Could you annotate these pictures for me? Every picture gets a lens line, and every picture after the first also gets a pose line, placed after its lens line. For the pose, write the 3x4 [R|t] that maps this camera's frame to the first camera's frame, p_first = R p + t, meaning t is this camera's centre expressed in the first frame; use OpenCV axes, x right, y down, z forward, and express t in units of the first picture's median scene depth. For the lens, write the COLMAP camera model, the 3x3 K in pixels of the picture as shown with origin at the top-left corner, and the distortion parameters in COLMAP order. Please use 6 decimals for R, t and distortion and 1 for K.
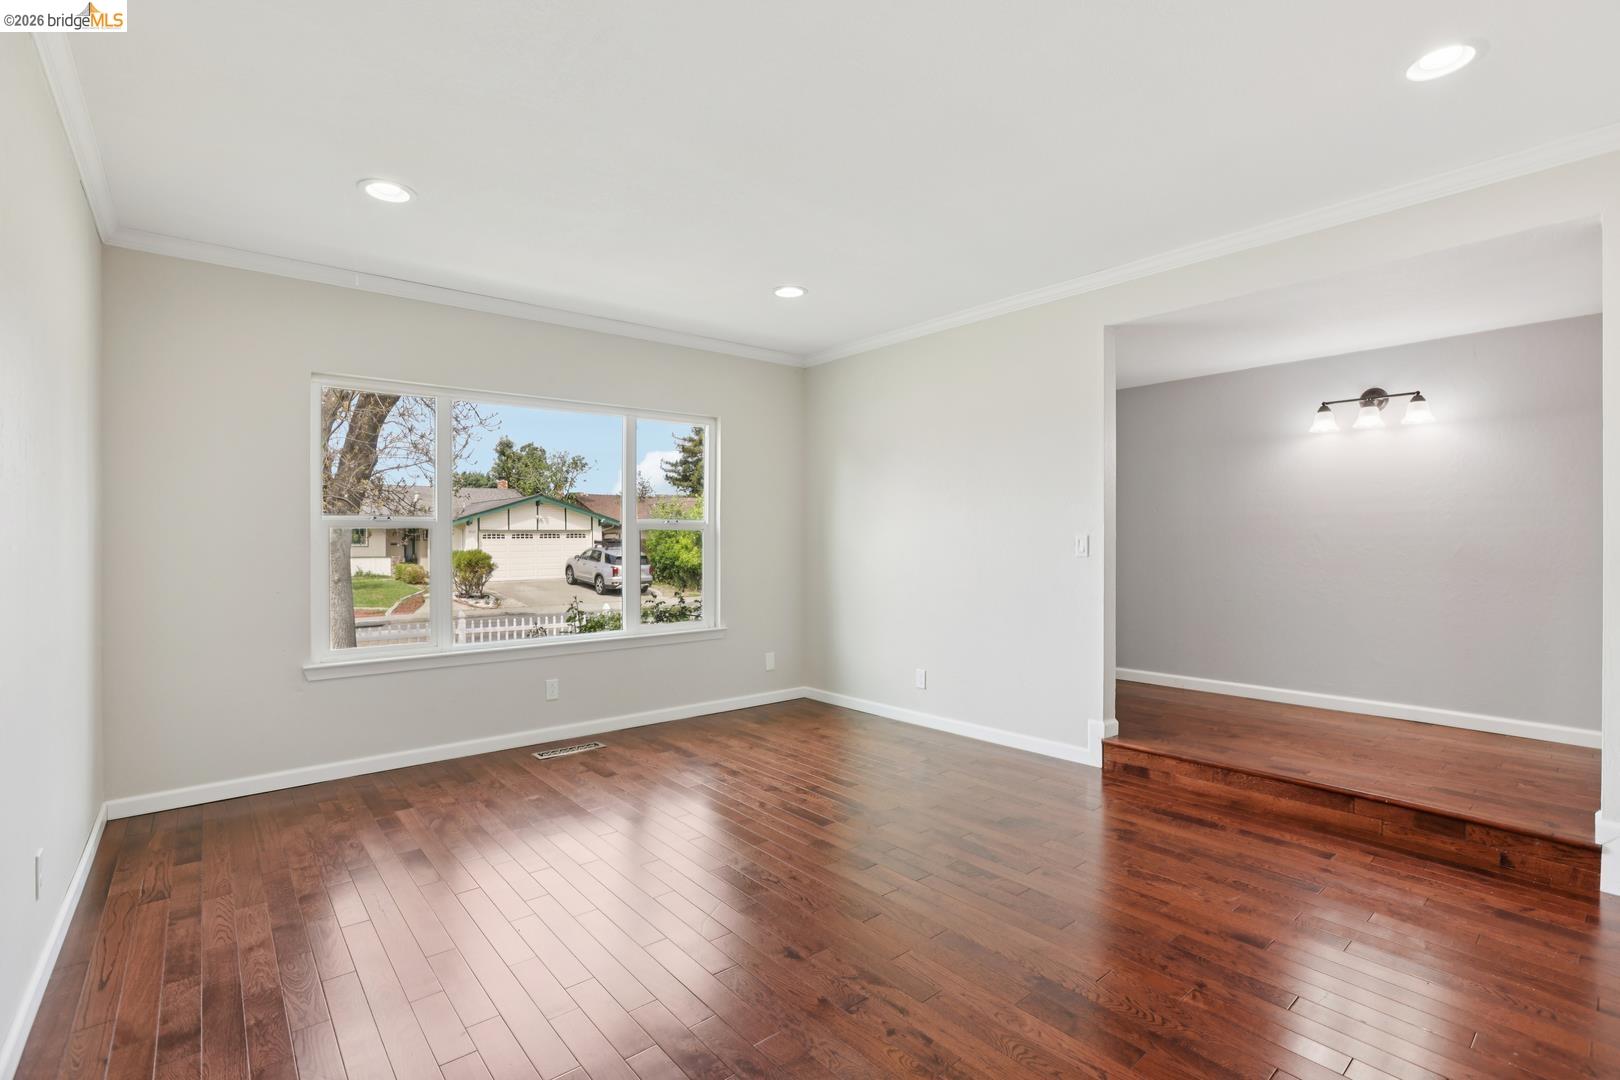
lens RADIAL K [[733.8, 0, 816.9], [0, 733.8, 539.9], [0, 0, 1]] dist [-0.036308, 0.004344]
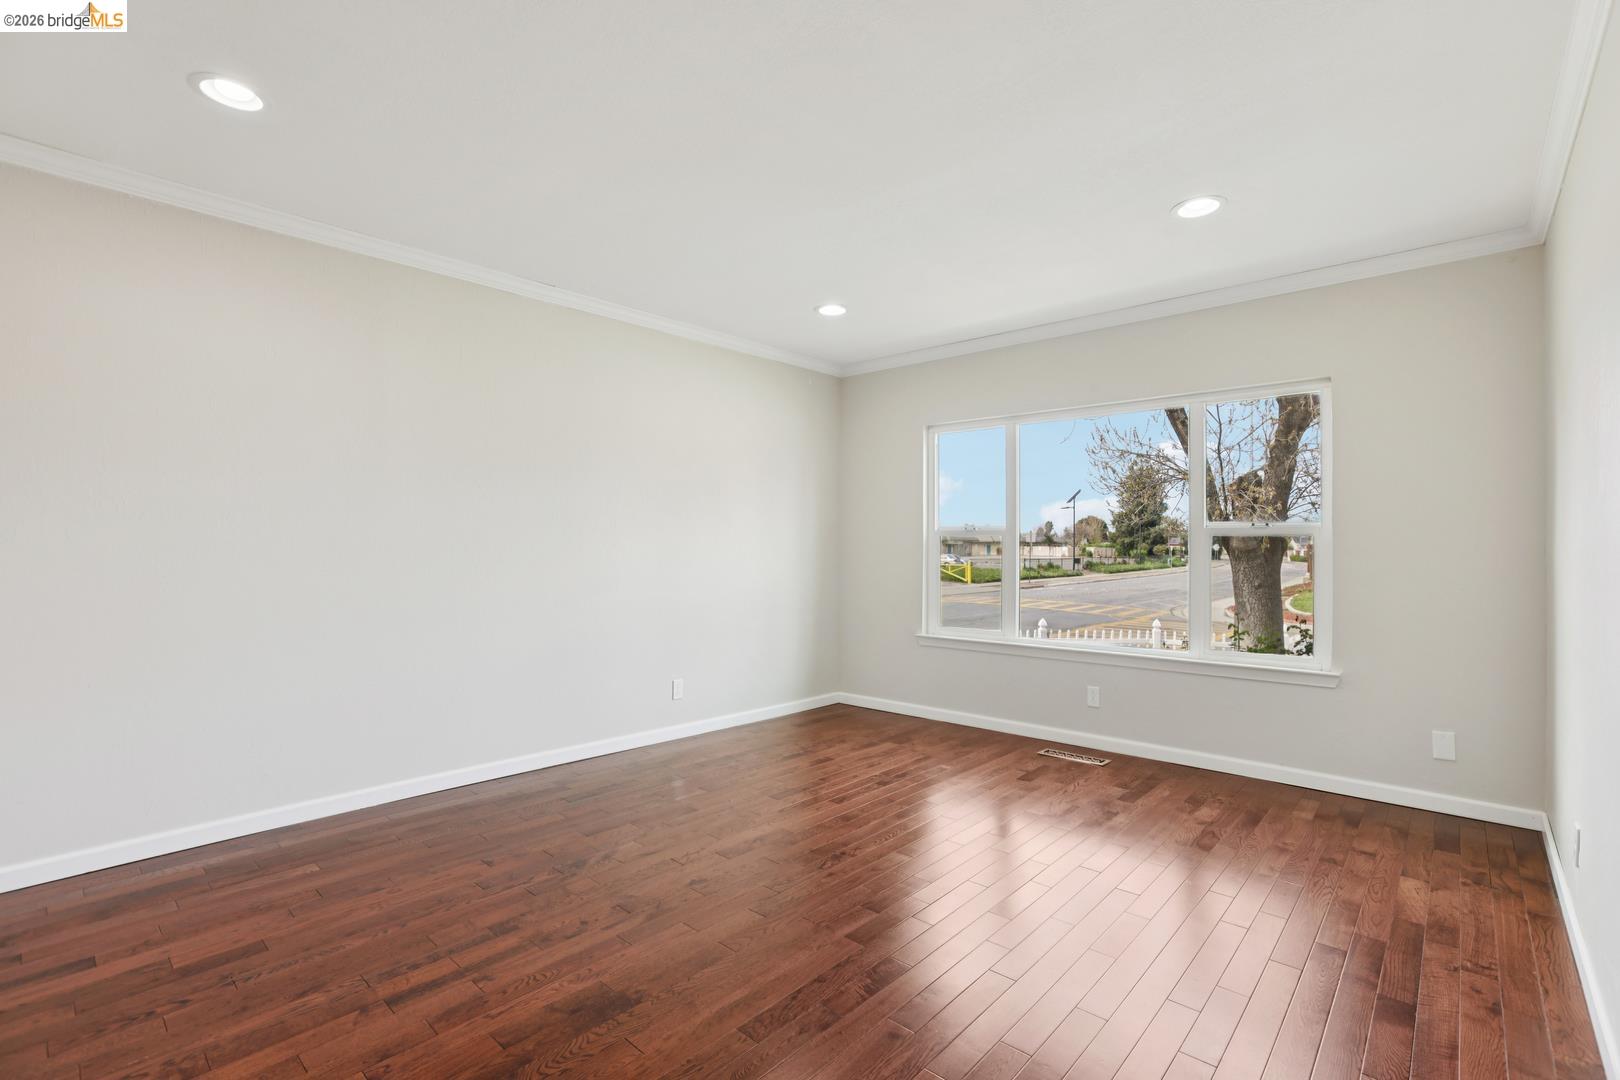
lens RADIAL K [[733.8, 0, 813.1], [0, 733.8, 540.0], [0, 0, 1]] dist [-0.036308, 0.004344]
pose [[0.134997, -0.006152, -0.990827, 0.681123], [-0.003546, 0.999971, -0.006692, -0.001416], [0.990840, 0.004417, 0.134972, 0.574412]]
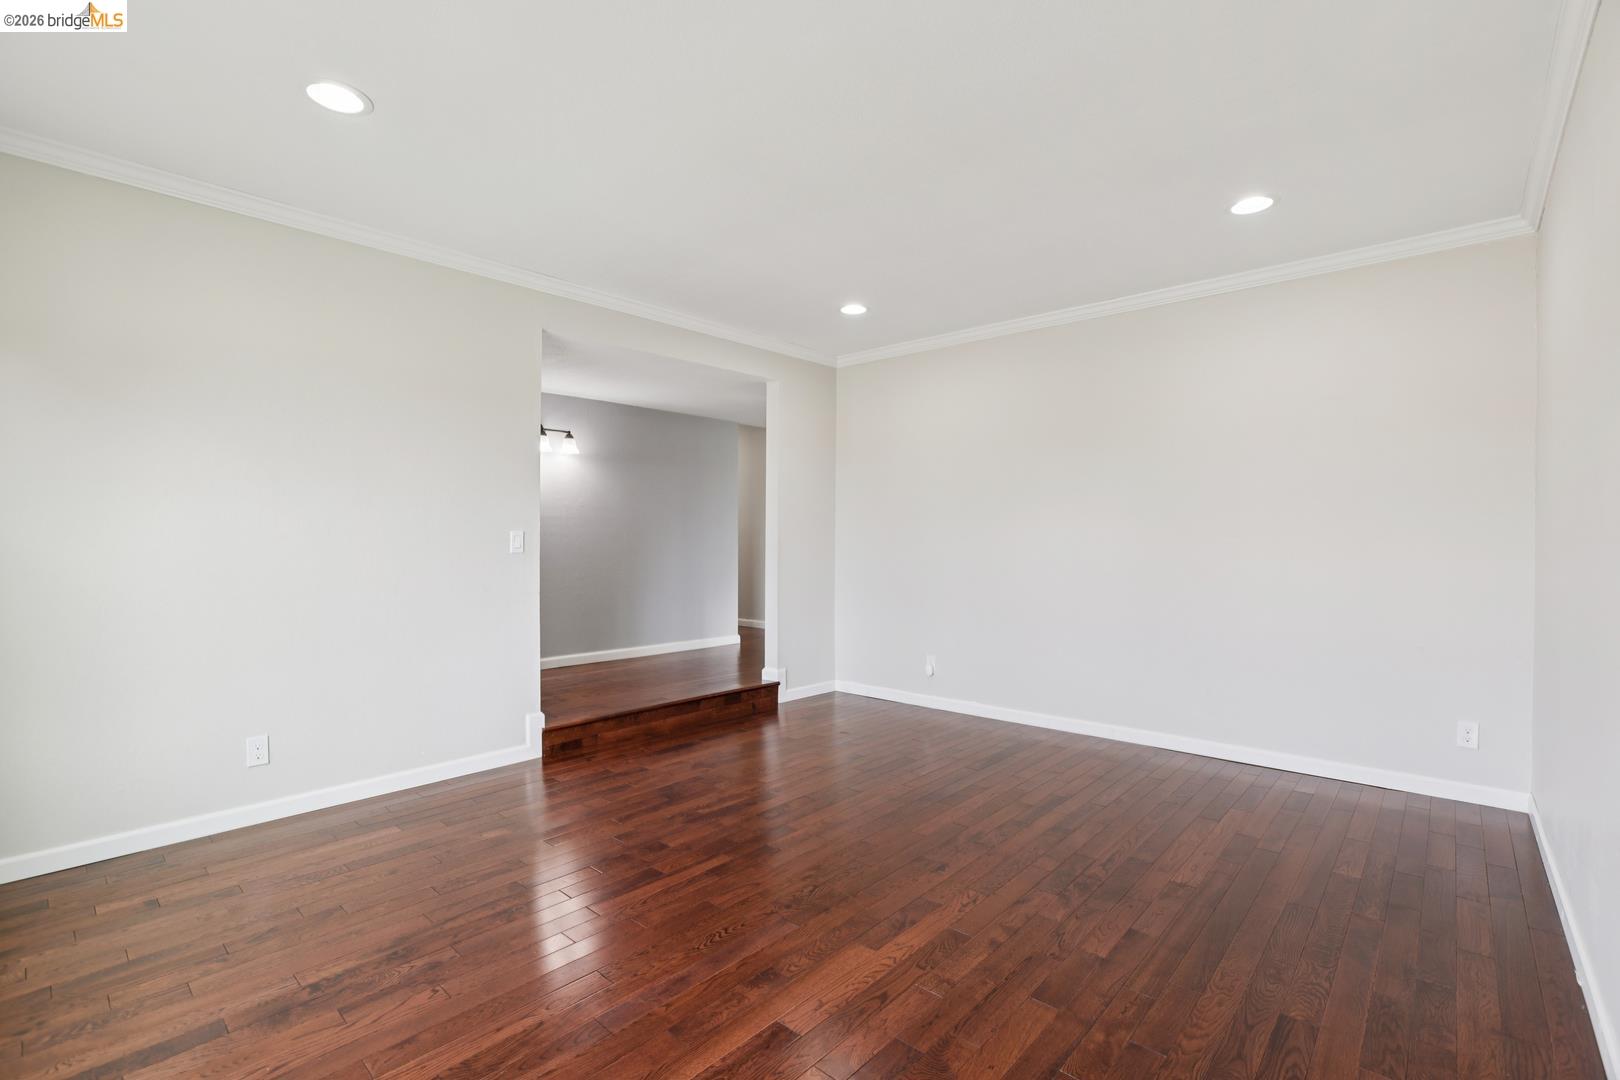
lens RADIAL K [[733.8, 0, 815.5], [0, 733.8, 542.8], [0, 0, 1]] dist [-0.036308, 0.004344]
pose [[-0.139444, -0.007230, 0.990204, -0.698859], [-0.006888, 0.999956, 0.006331, -0.000190], [-0.990206, -0.005938, -0.139488, 0.774026]]
